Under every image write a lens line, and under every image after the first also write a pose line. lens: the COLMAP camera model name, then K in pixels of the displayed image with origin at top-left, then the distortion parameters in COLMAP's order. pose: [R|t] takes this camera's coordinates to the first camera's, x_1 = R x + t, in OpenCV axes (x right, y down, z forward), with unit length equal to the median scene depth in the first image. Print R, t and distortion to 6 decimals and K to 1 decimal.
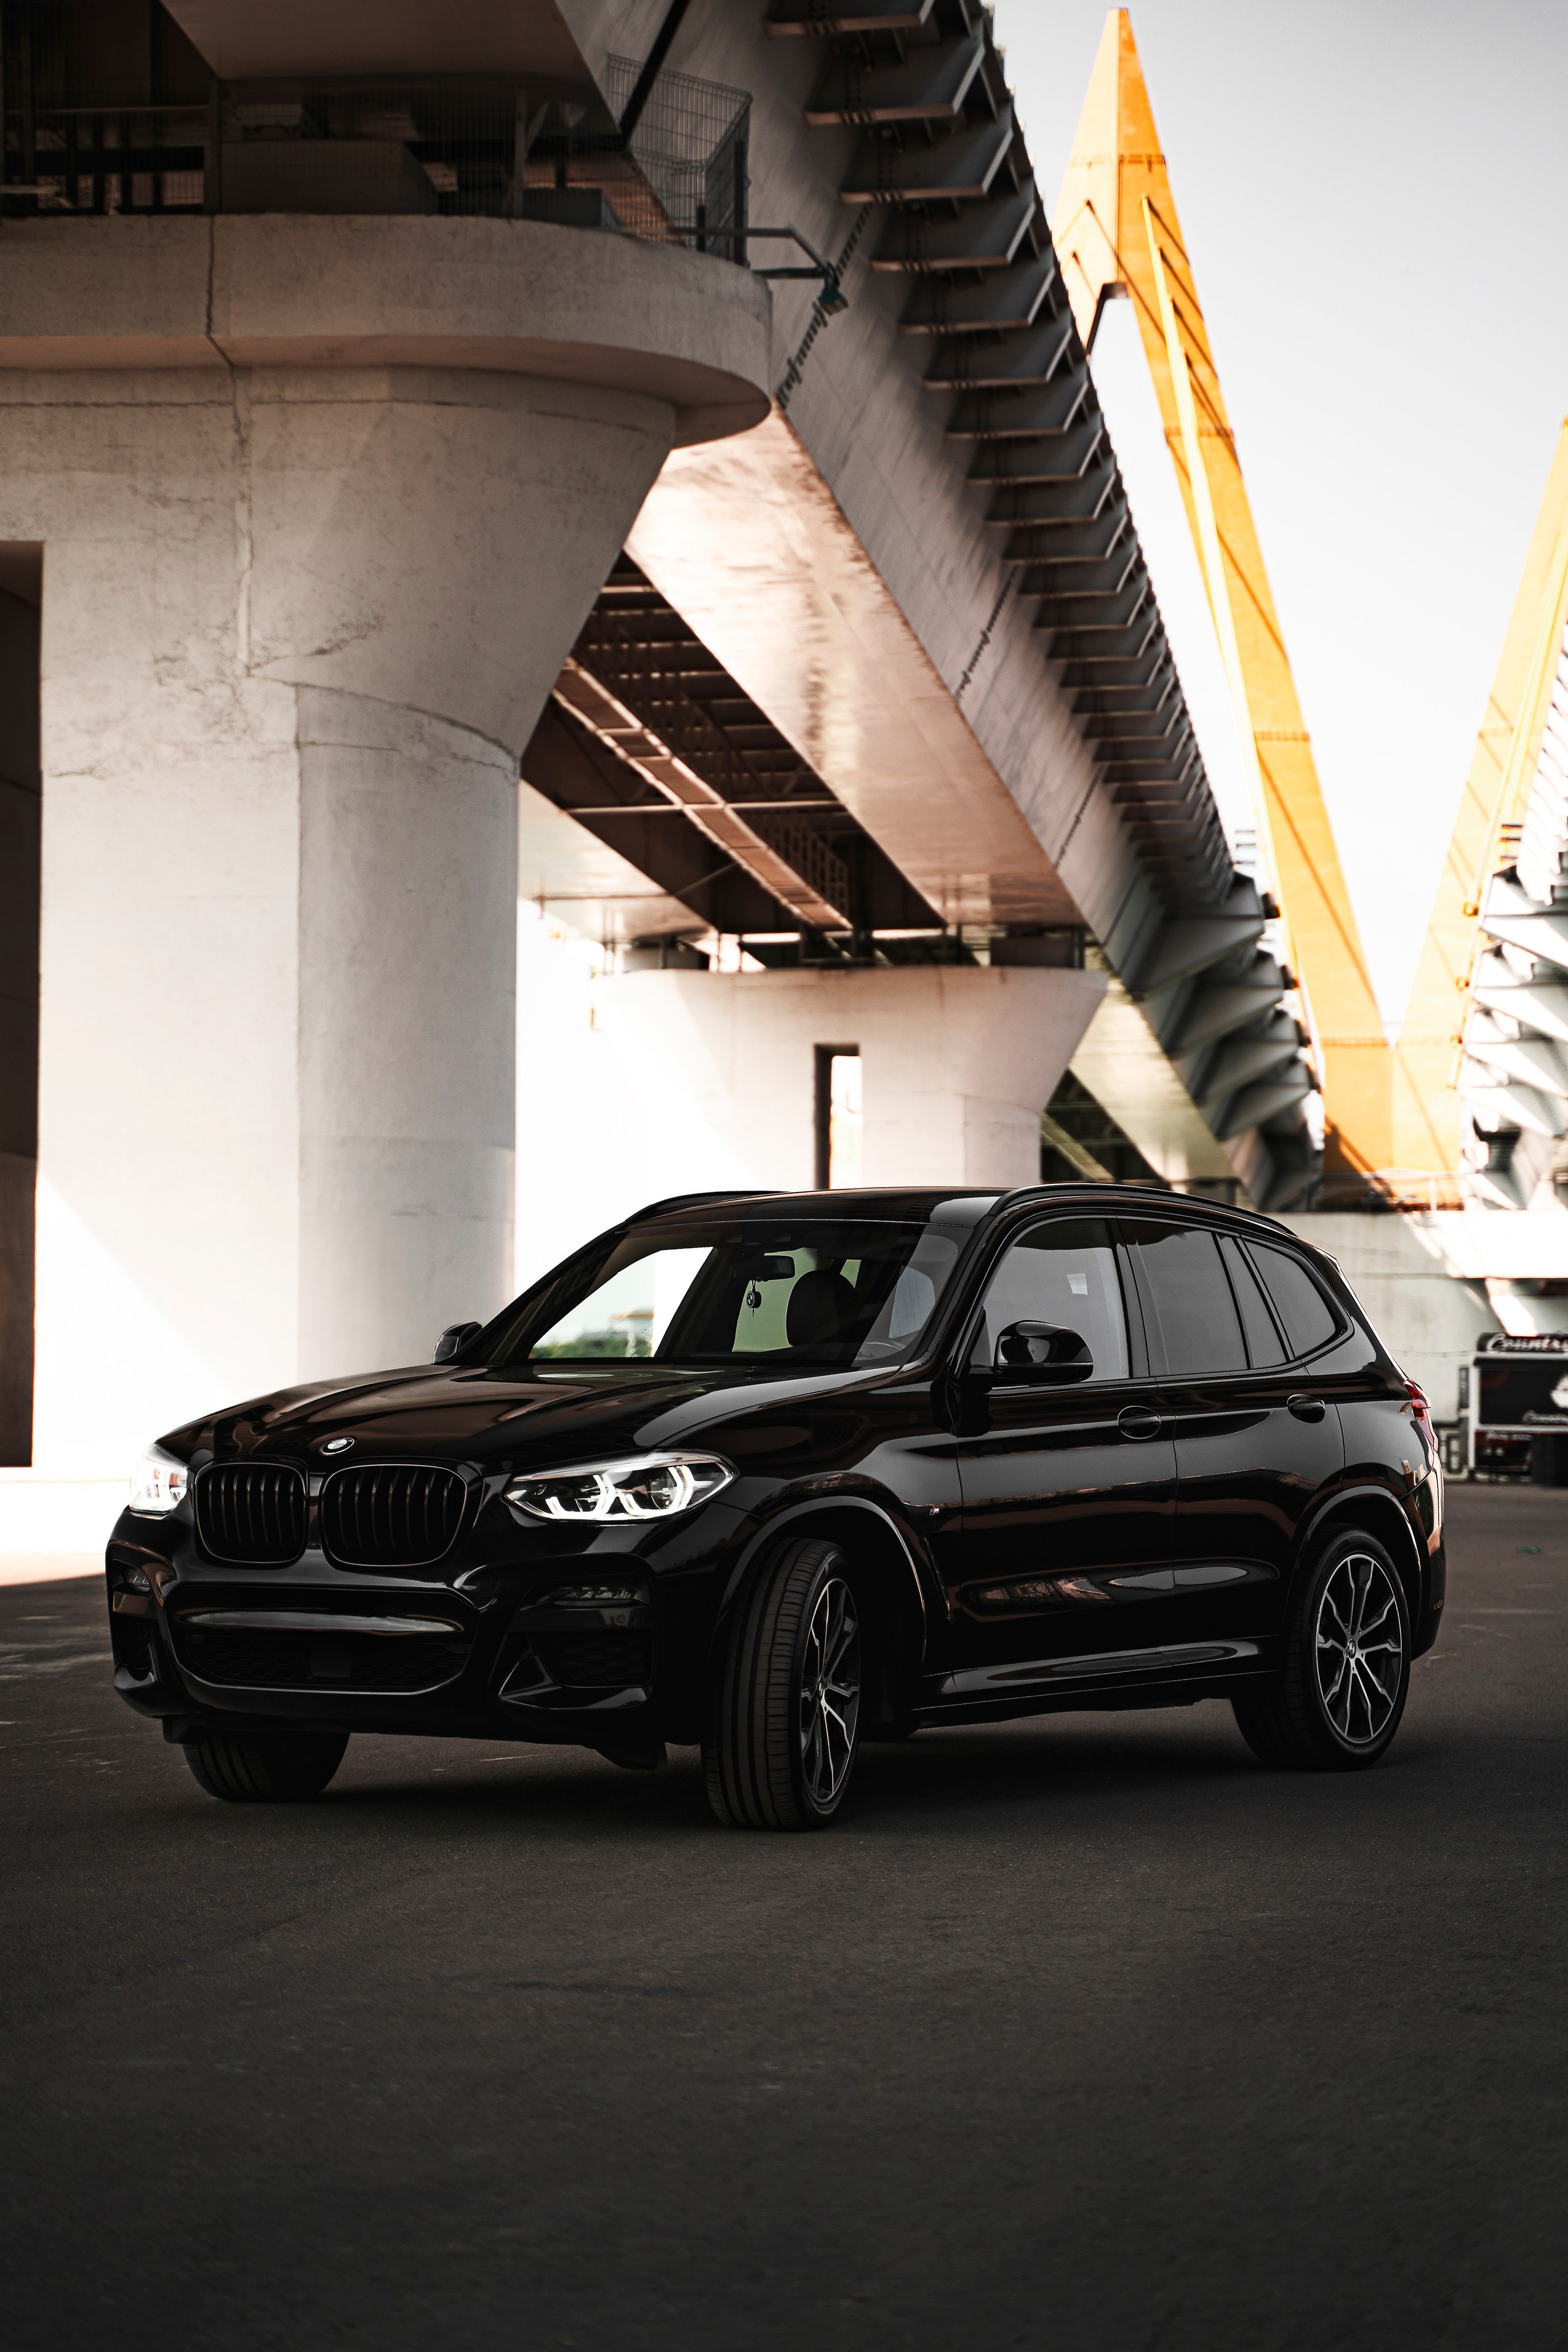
lens RADIAL K [[5024.0, 0, 835.1], [0, 5024.0, 1179.6], [0, 0, 1]] dist [0.367664, 0.000000]
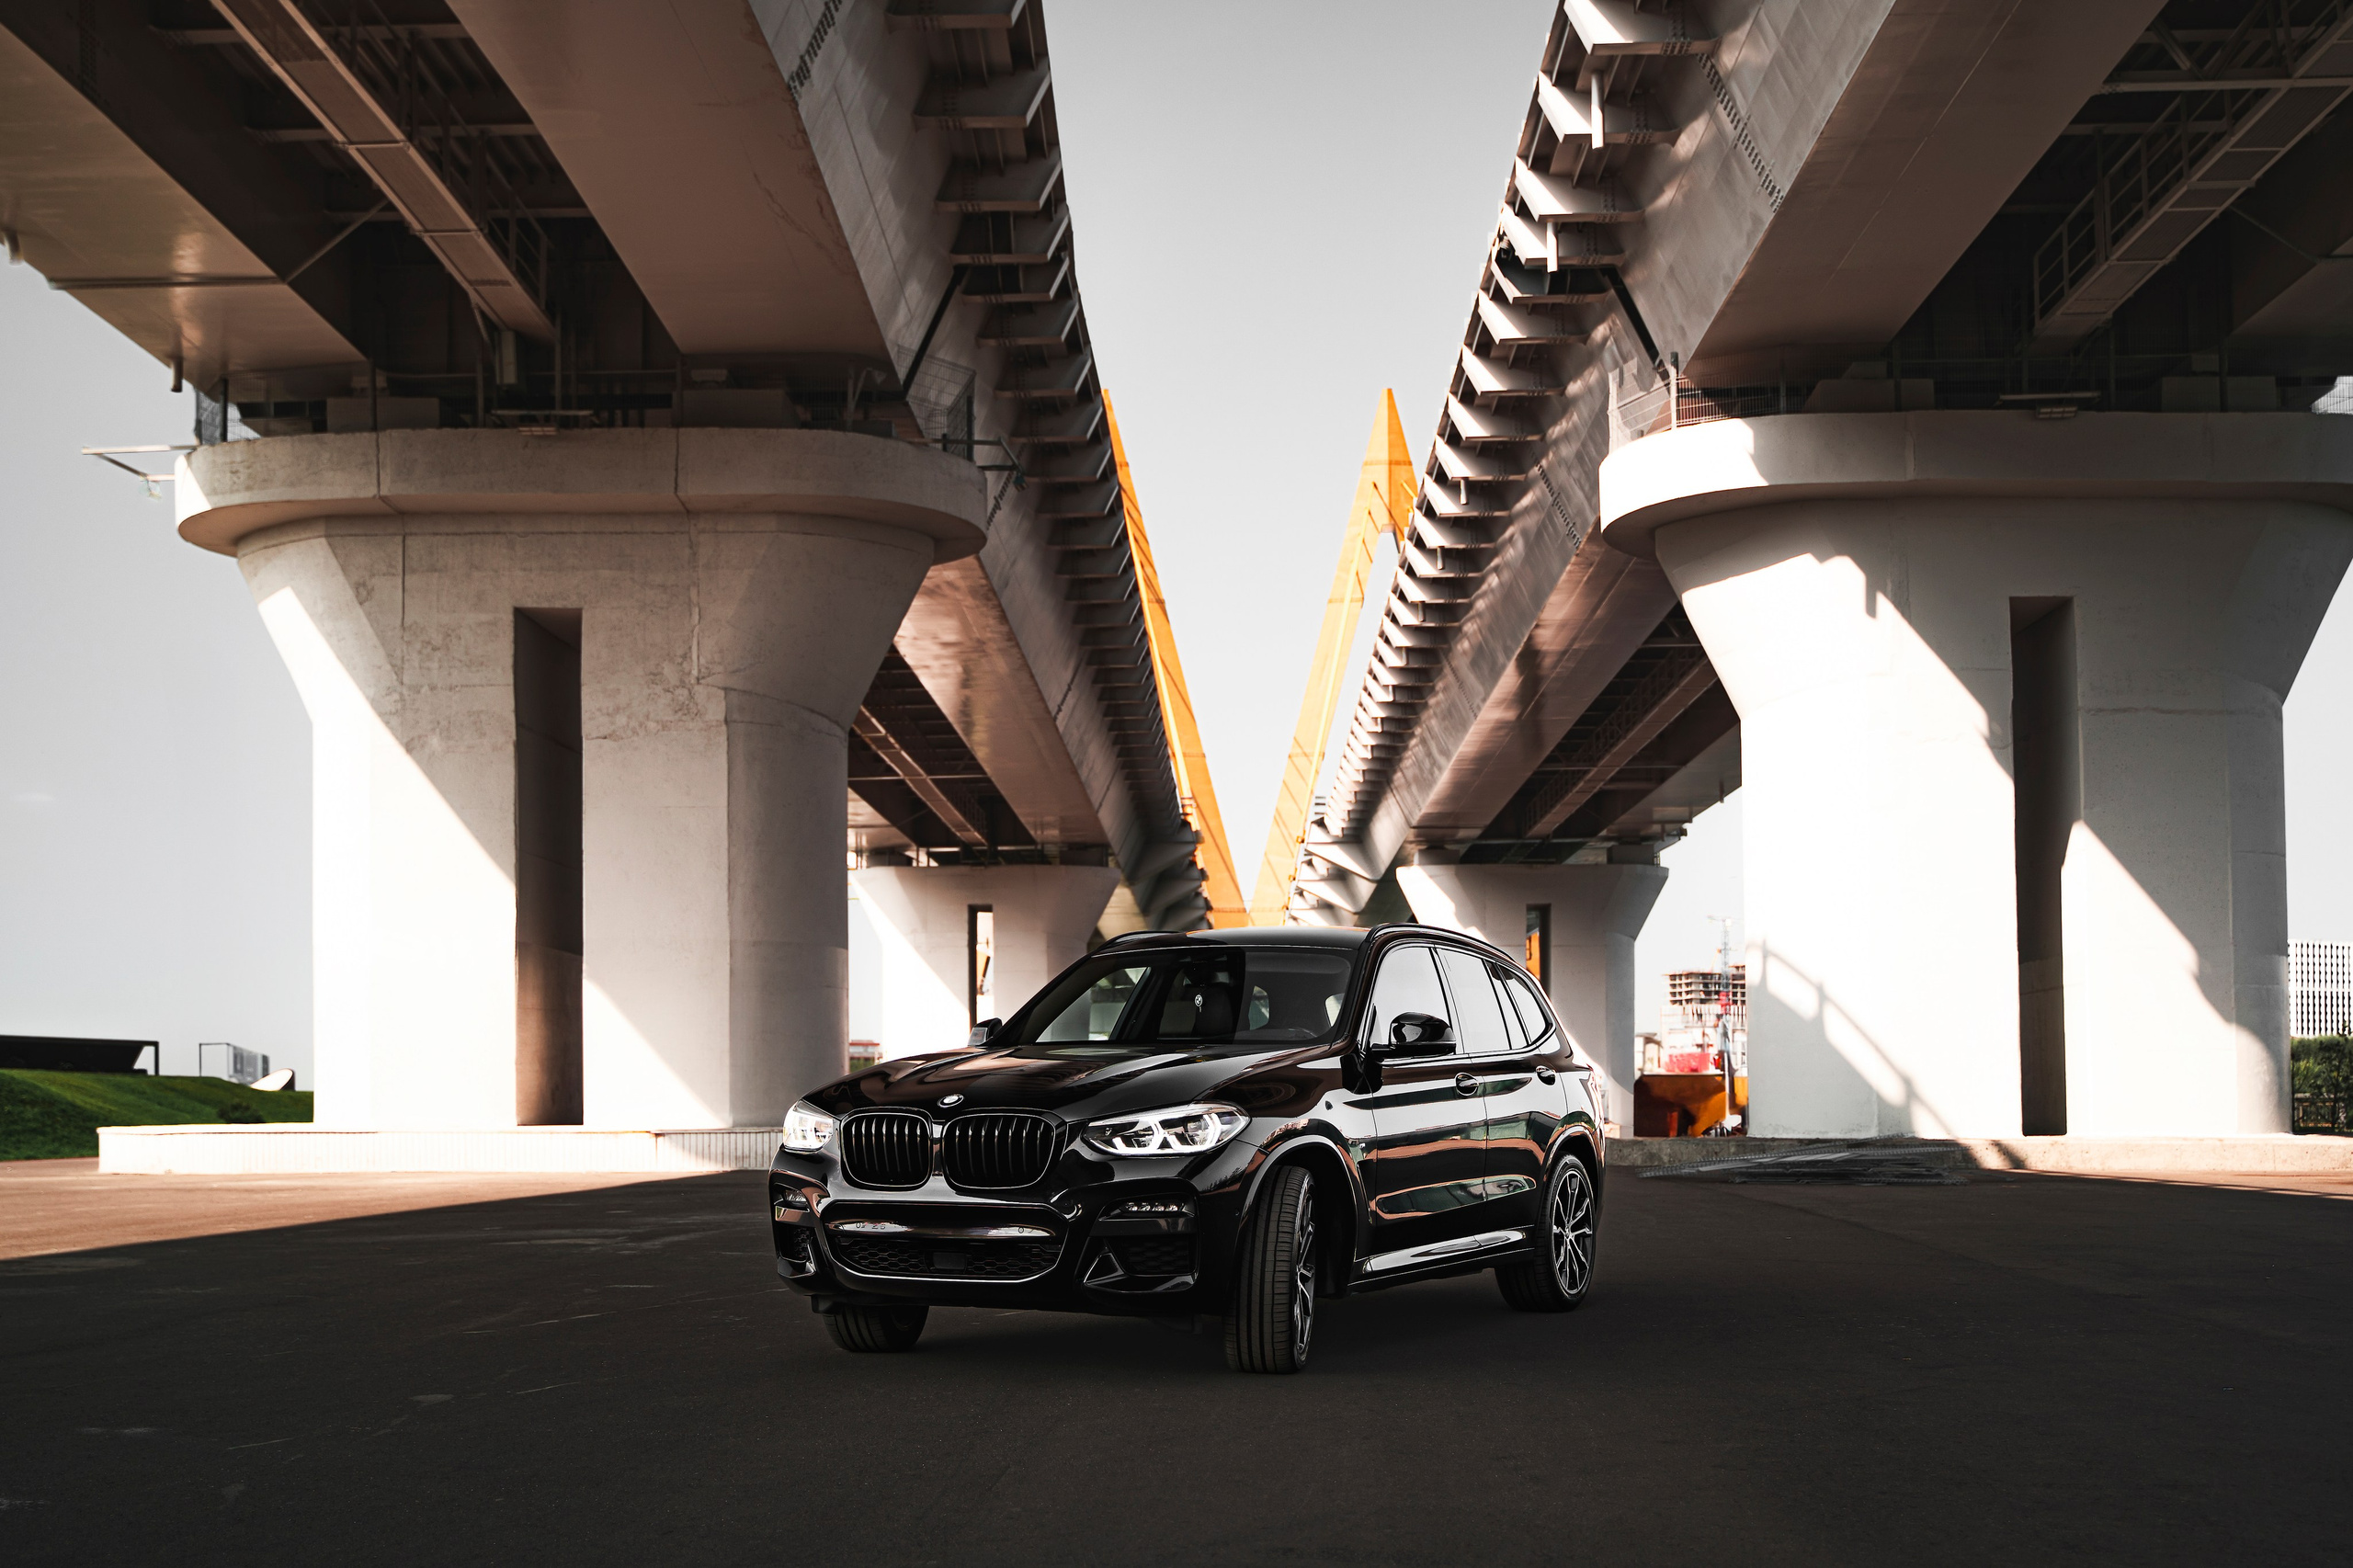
lens RADIAL K [[2413.5, 0, 1214.0], [0, 2413.5, 1121.6], [0, 0, 1]] dist [-0.001739, 0.000000]
pose [[0.992741, -0.006546, 0.120097, -0.031061], [-0.000084, 0.998480, 0.055124, 0.006608], [-0.120275, -0.054734, 0.991231, 0.100869]]
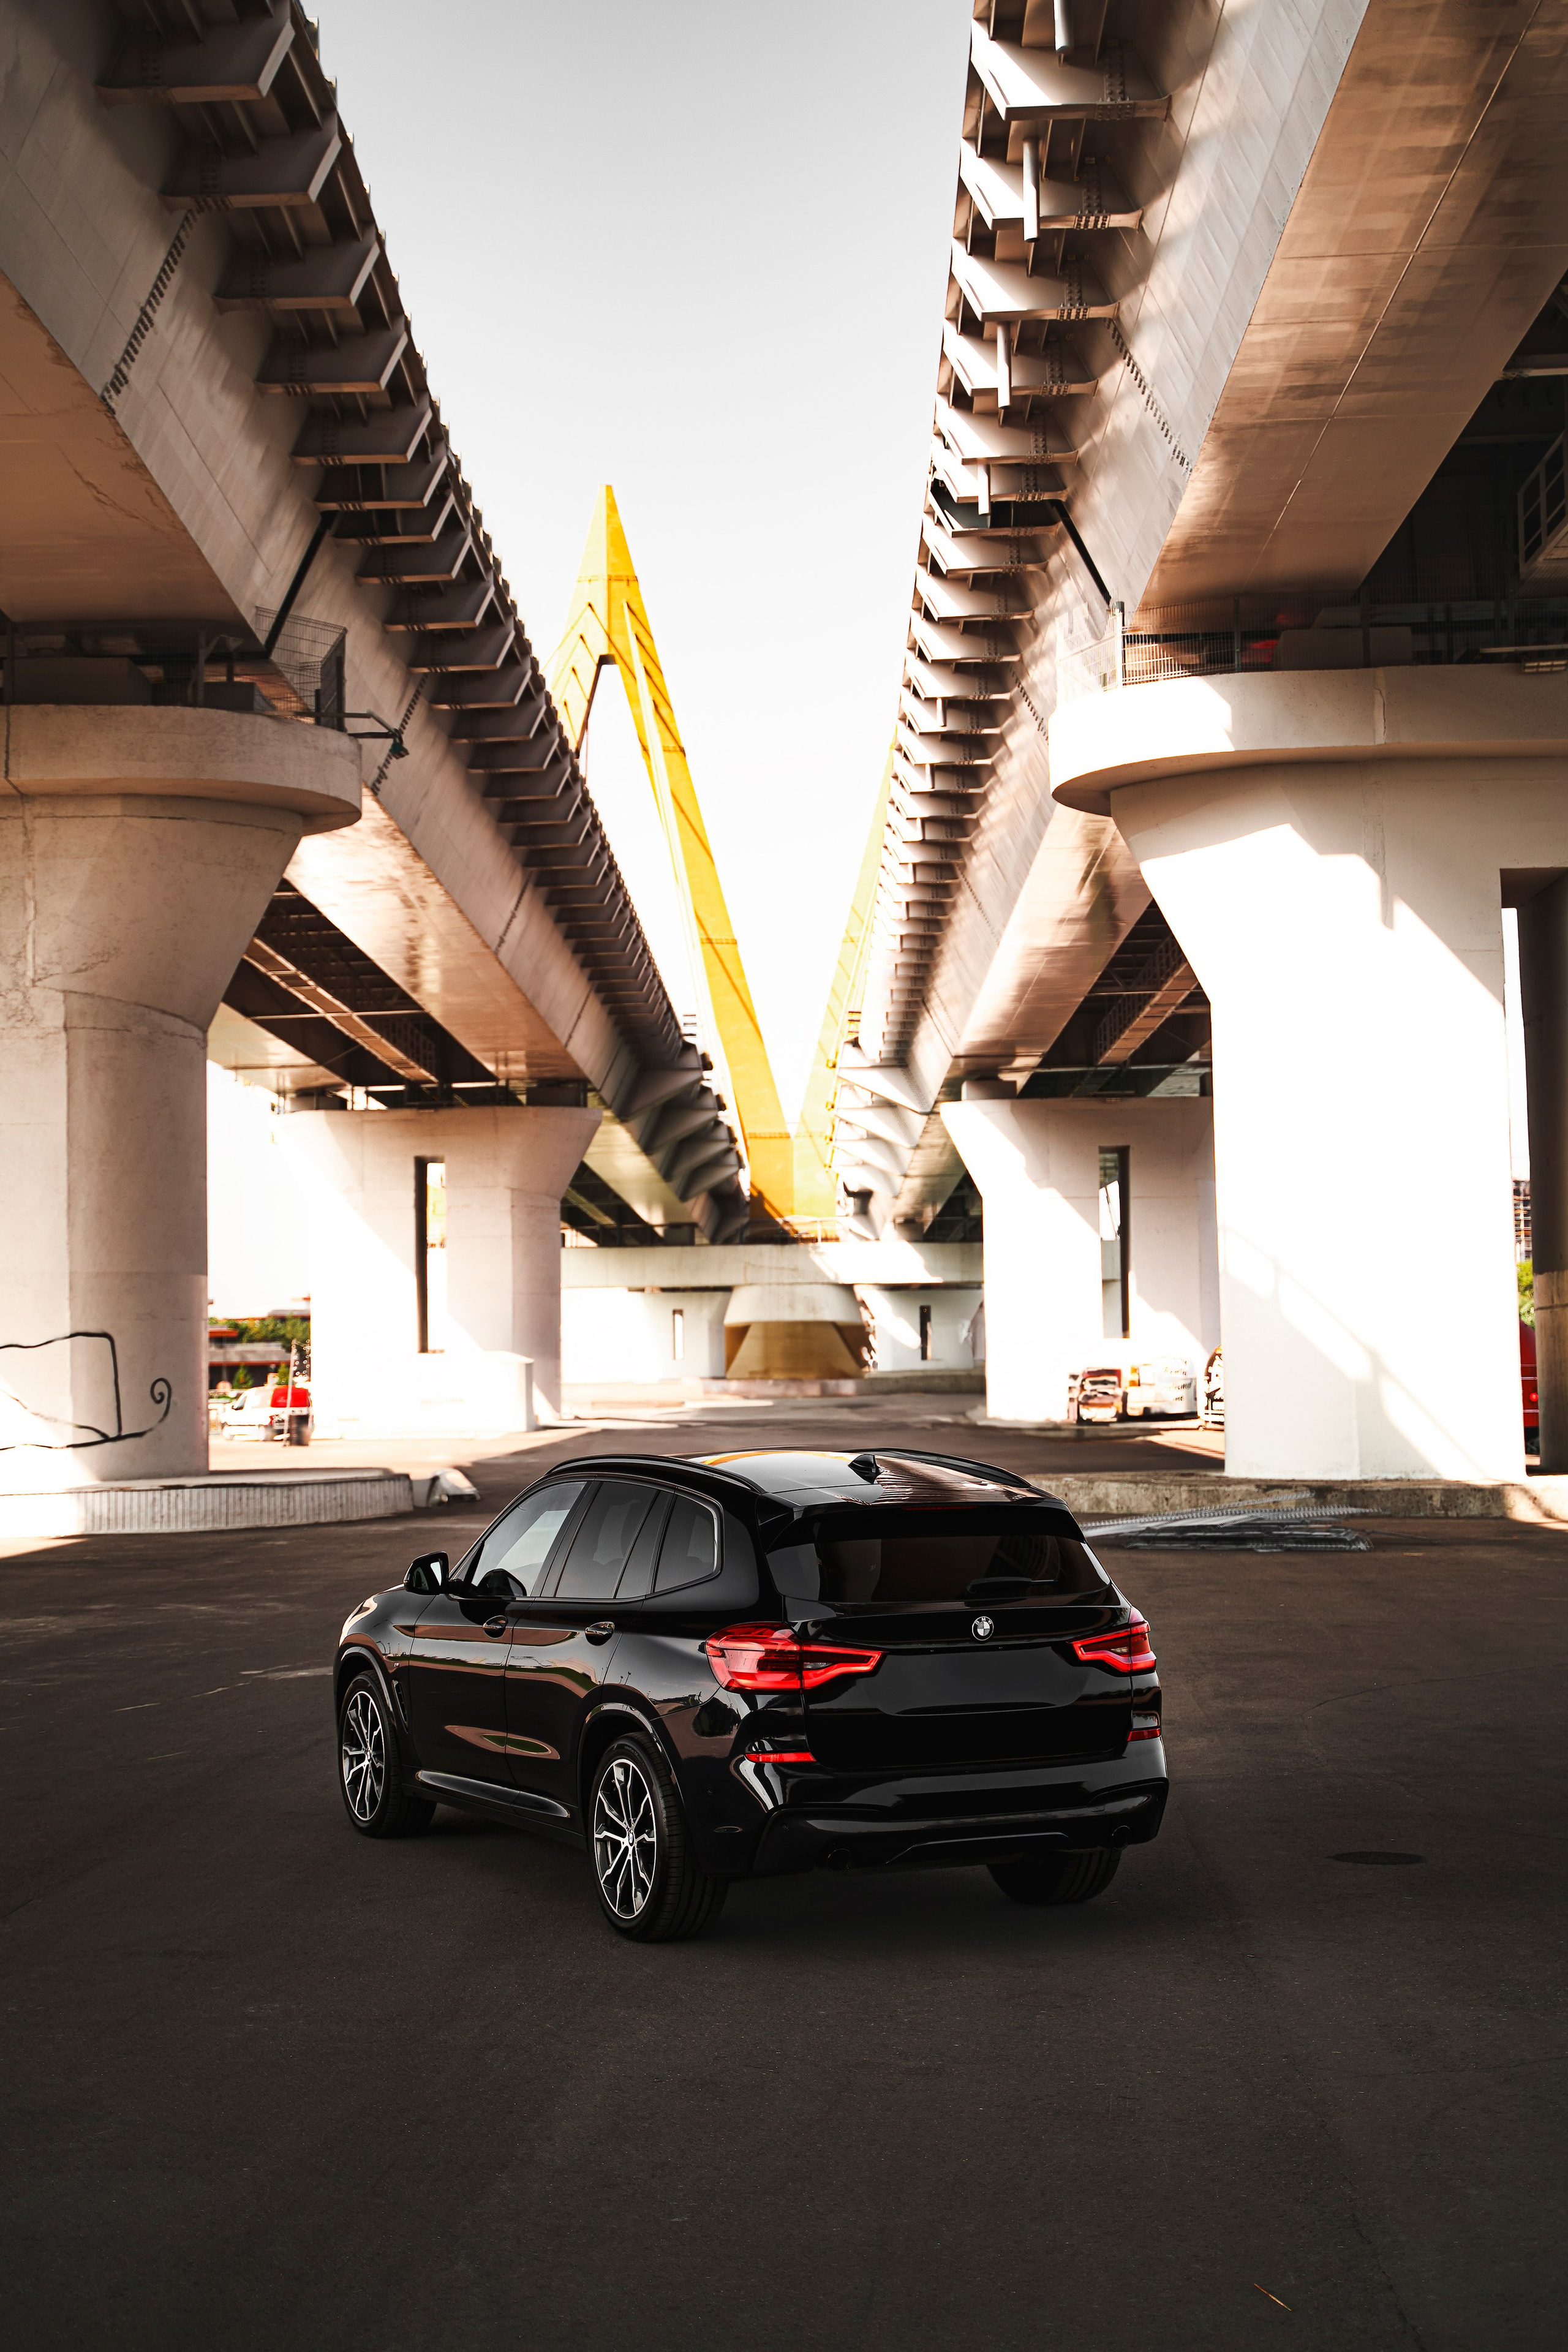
lens RADIAL K [[3363.4, 0, 790.0], [0, 3363.4, 1186.4], [0, 0, 1]] dist [0.144454, 0.000000]
pose [[0.995234, -0.012419, 0.096725, 0.014761], [0.011815, 0.999907, 0.006813, -0.032928], [-0.096800, -0.005638, 0.995288, -0.075987]]
